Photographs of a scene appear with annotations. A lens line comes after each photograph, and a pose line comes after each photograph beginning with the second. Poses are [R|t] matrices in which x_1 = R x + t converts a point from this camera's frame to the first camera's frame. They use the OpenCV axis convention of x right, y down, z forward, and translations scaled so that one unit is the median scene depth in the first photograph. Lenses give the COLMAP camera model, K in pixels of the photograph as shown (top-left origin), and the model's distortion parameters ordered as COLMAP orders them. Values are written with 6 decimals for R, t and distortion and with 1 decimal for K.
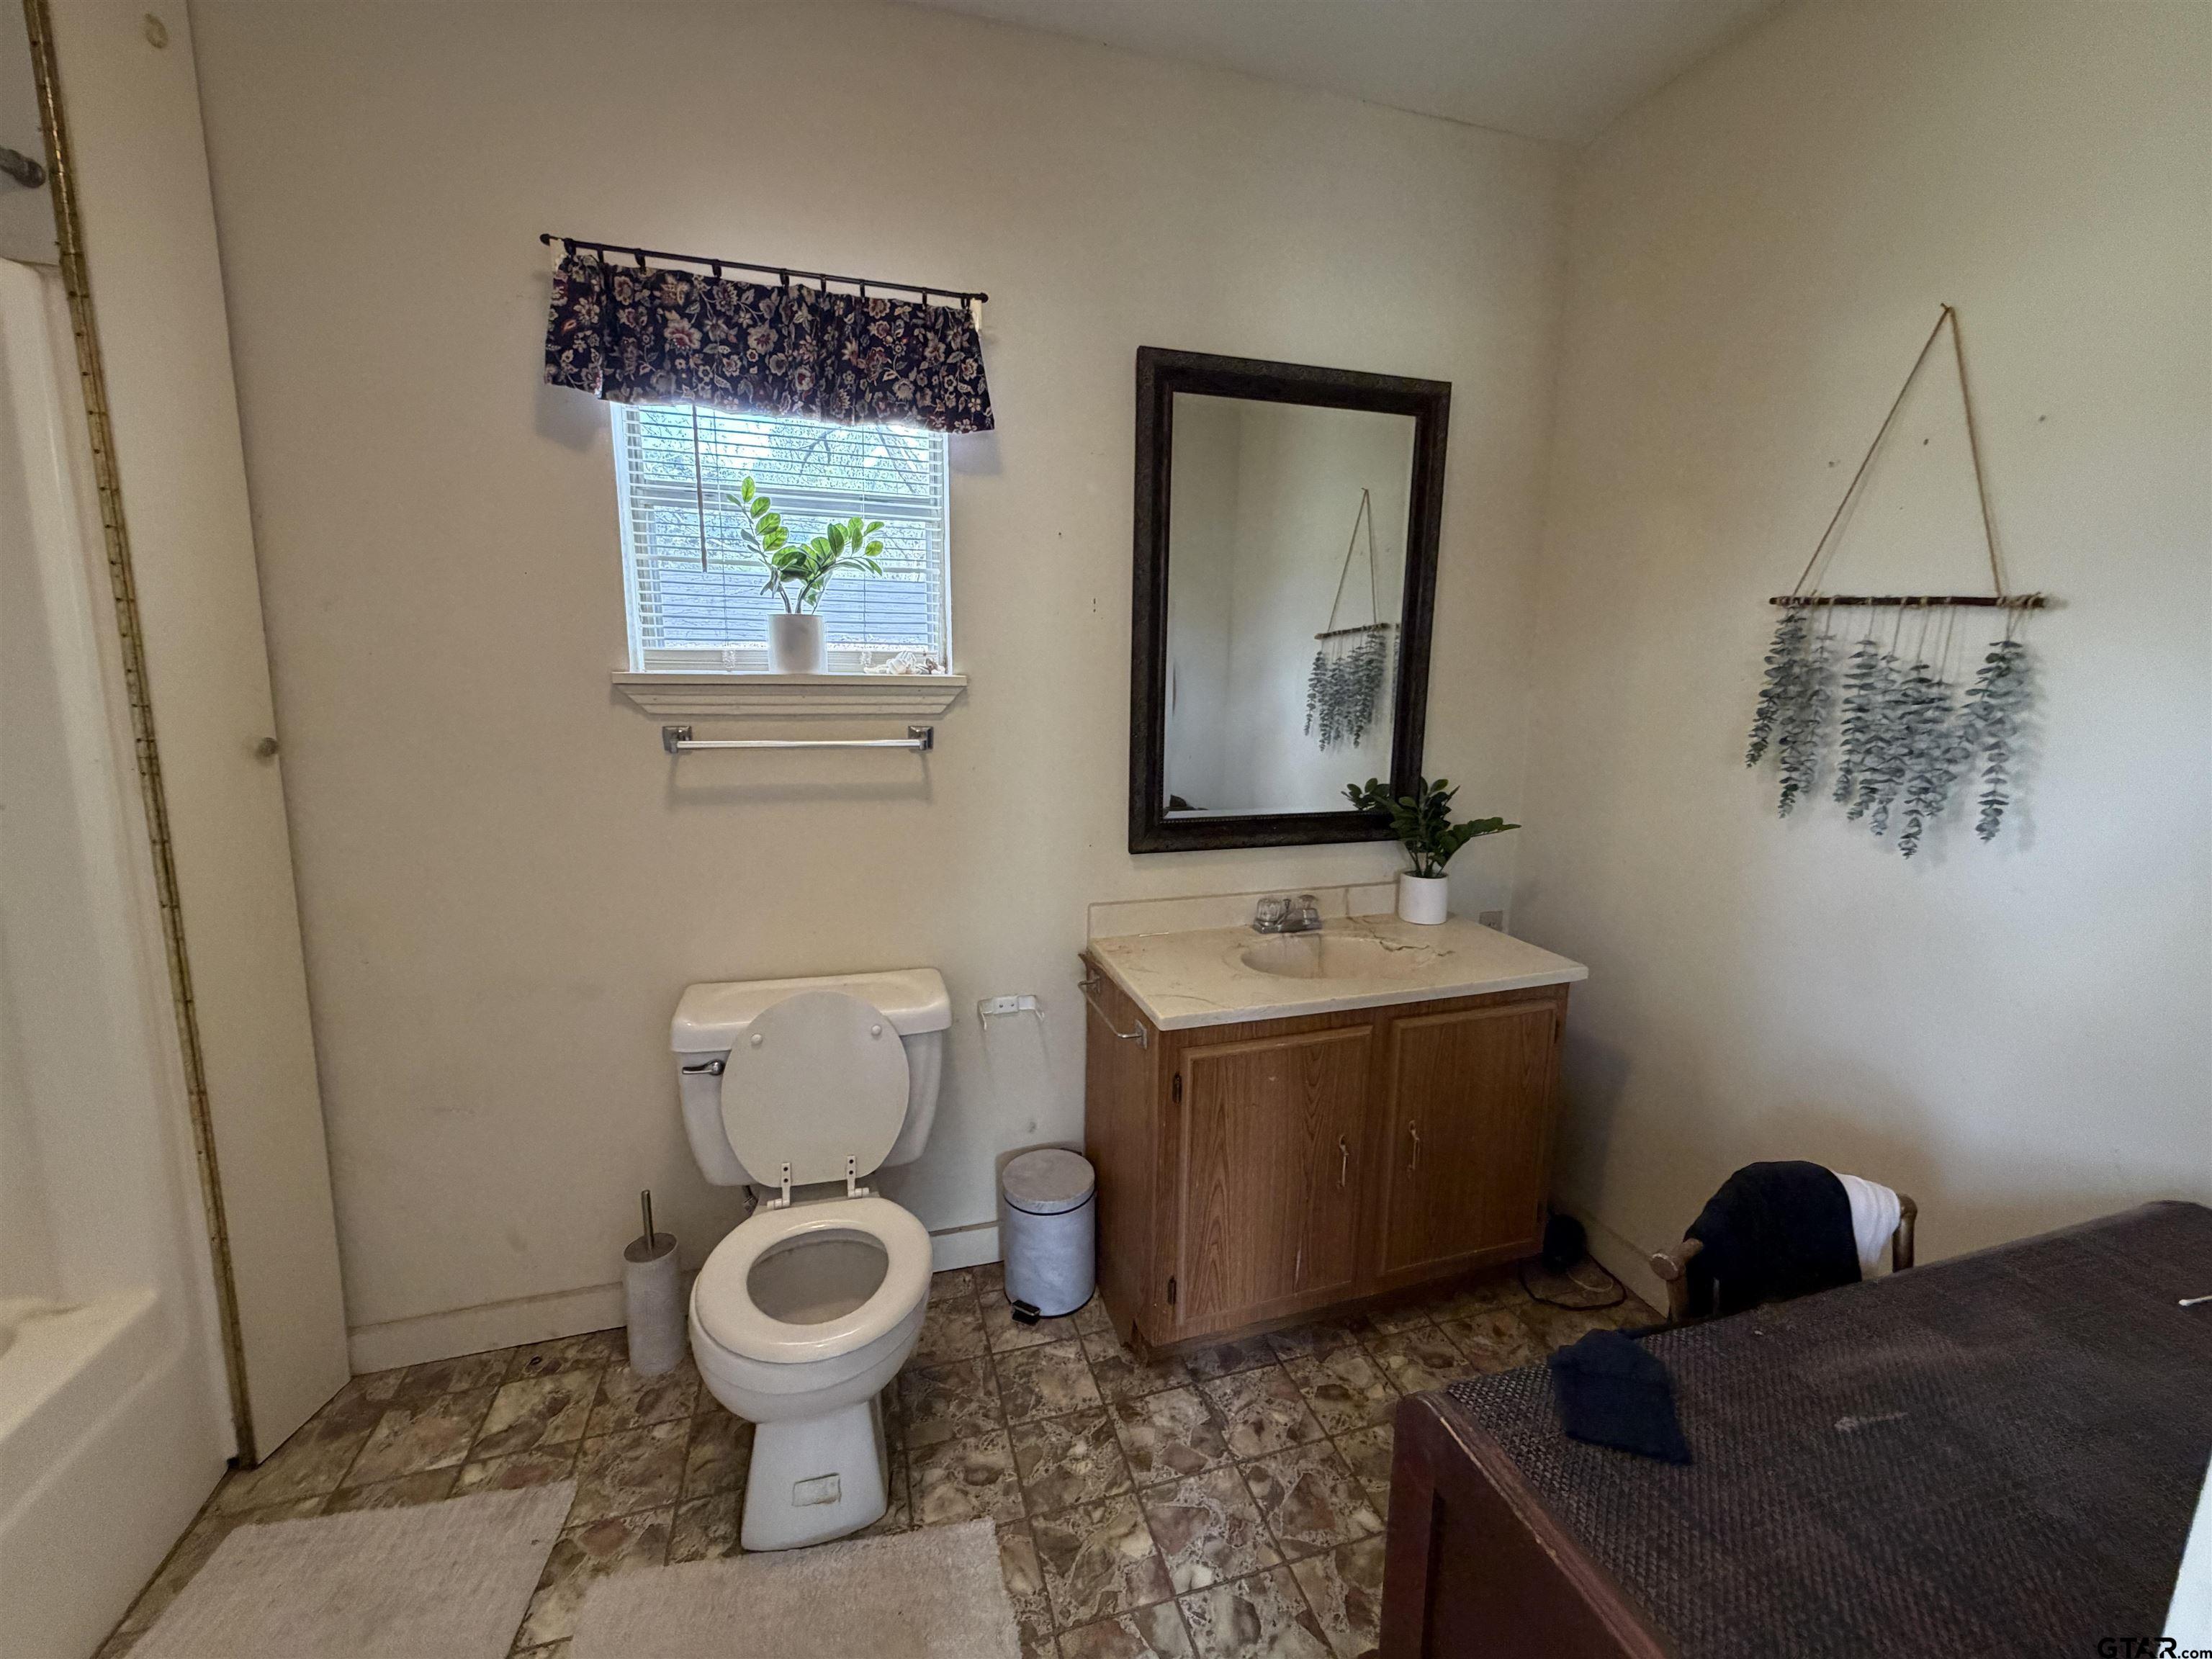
lens RADIAL K [[884.1, 0, 1098.9], [0, 884.1, 830.9], [0, 0, 1]] dist [-0.001438, 0.000407]
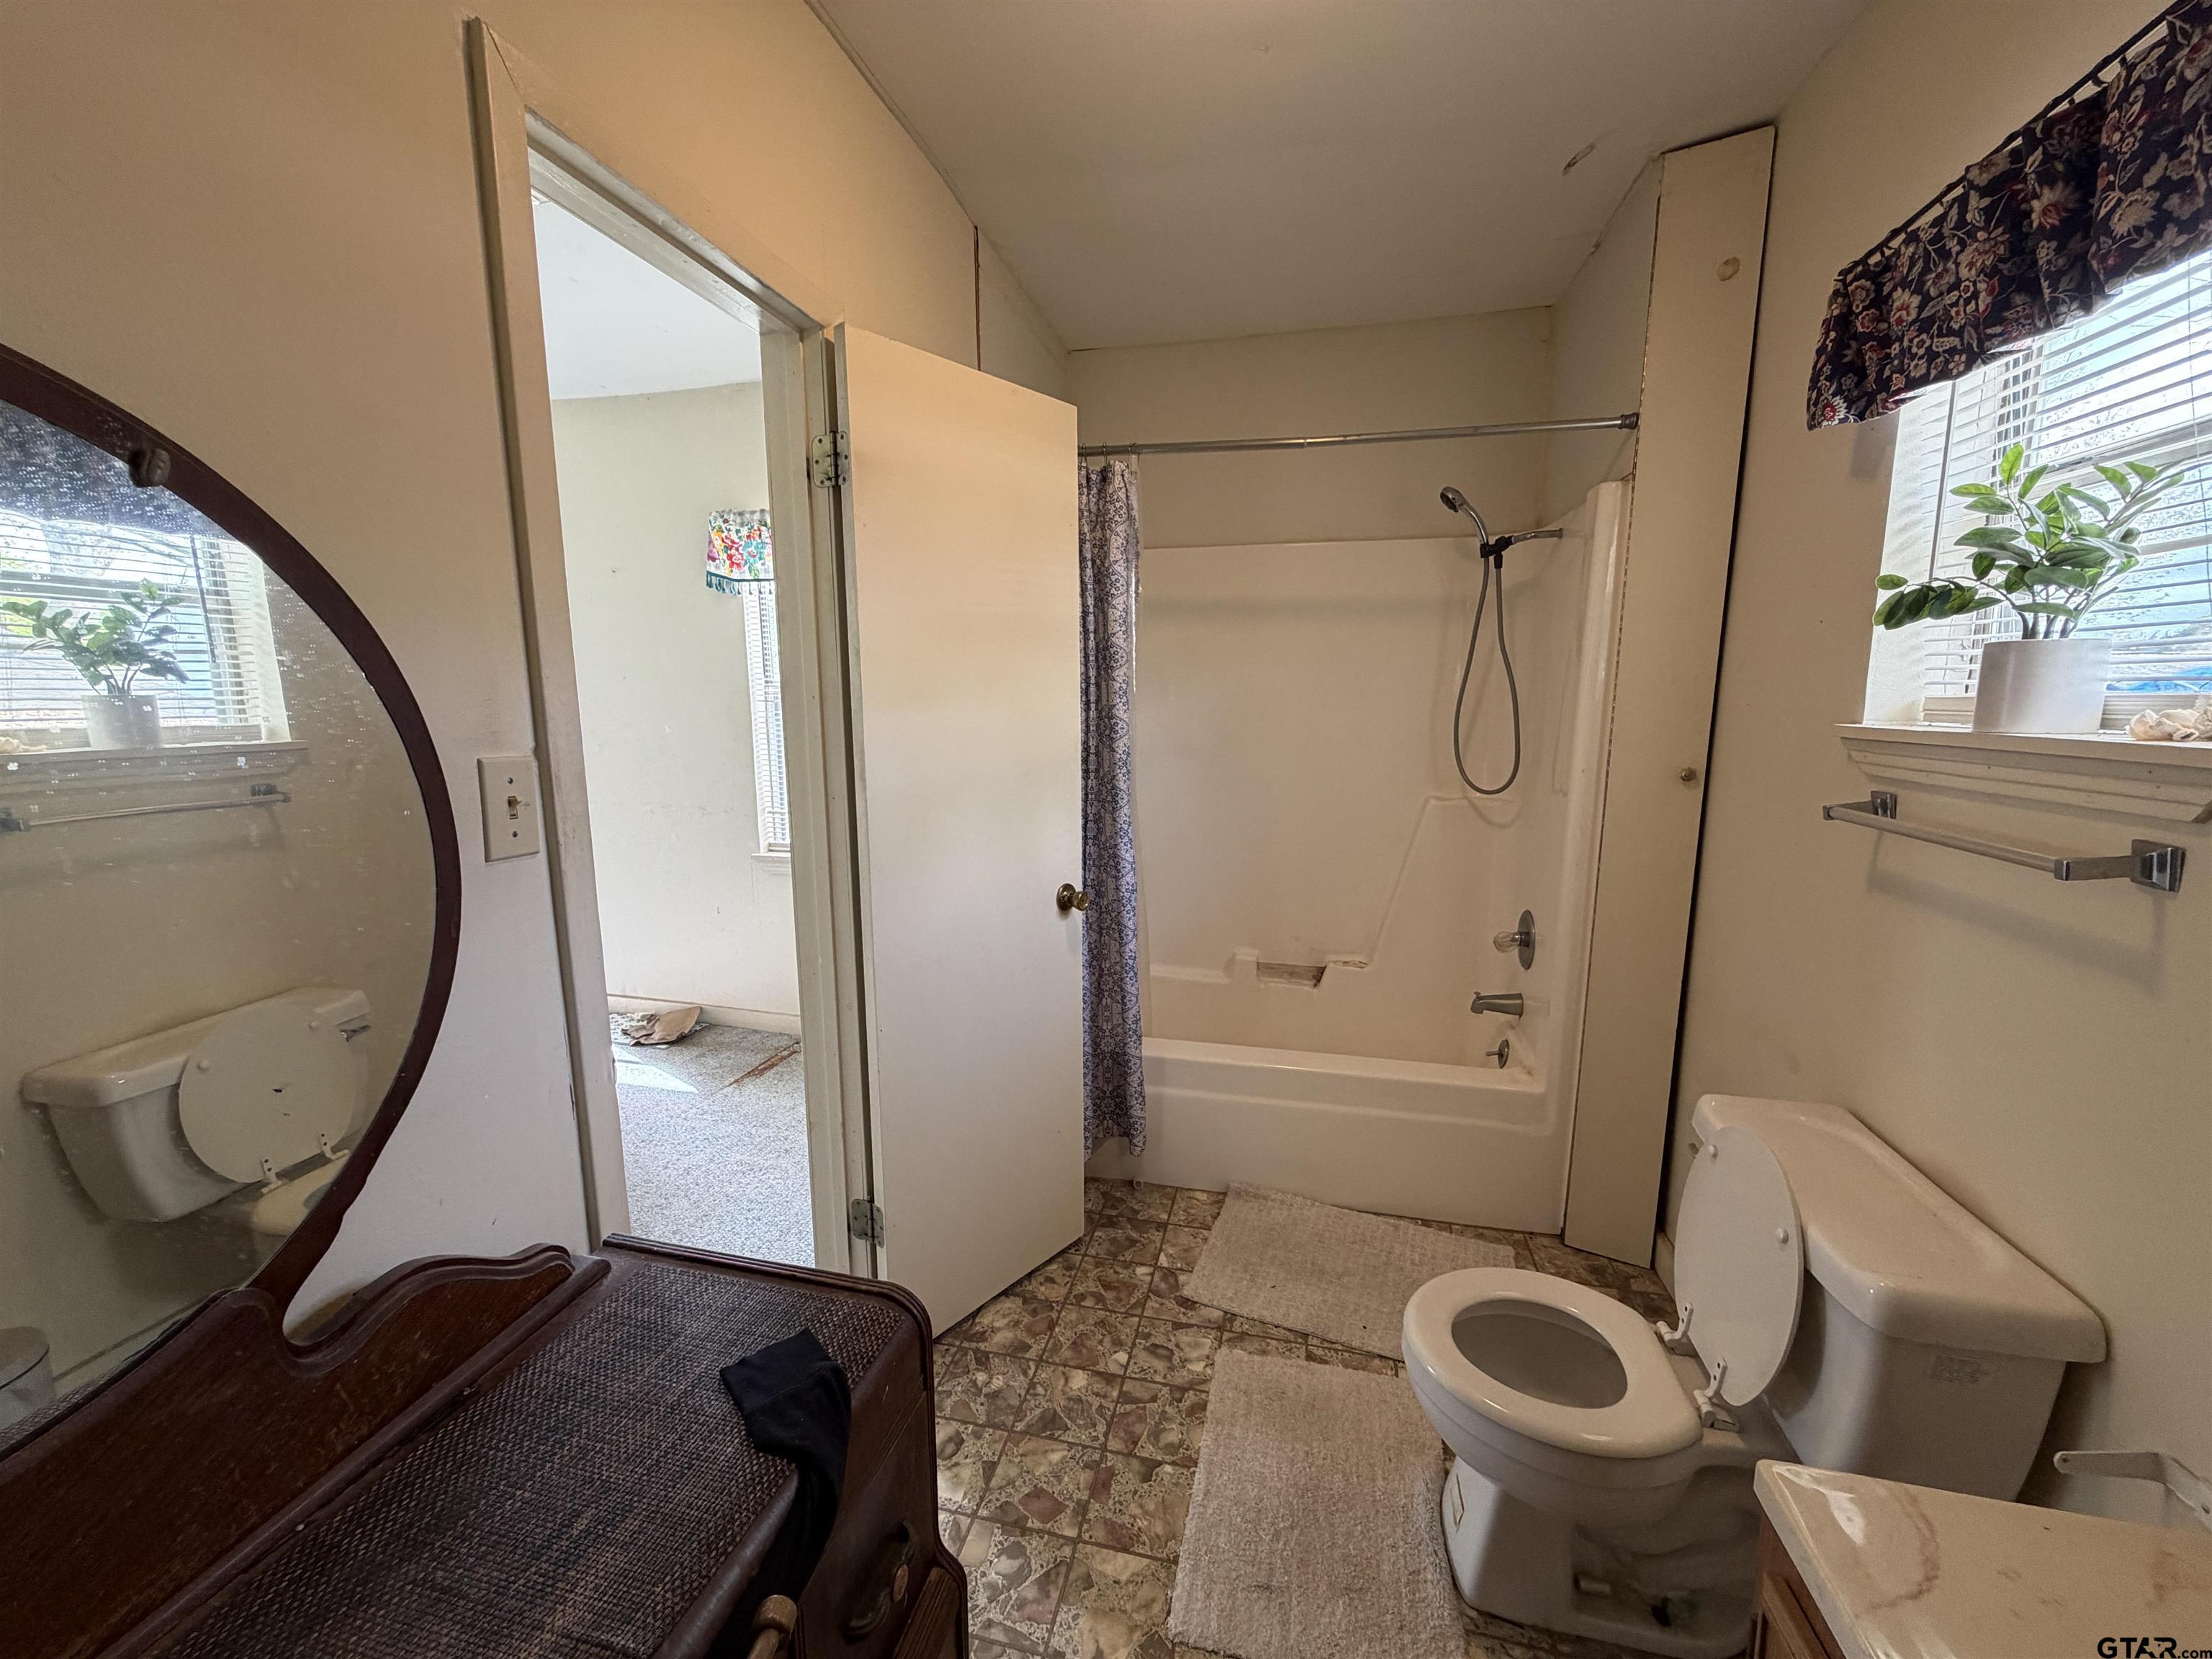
lens RADIAL K [[884.1, 0, 1098.9], [0, 884.1, 830.9], [0, 0, 1]] dist [-0.001438, 0.000407]
pose [[-0.506228, 0.124418, -0.853378, 0.607505], [-0.140966, 0.964292, 0.224210, -0.173817], [0.850801, 0.233799, -0.470612, 0.820513]]
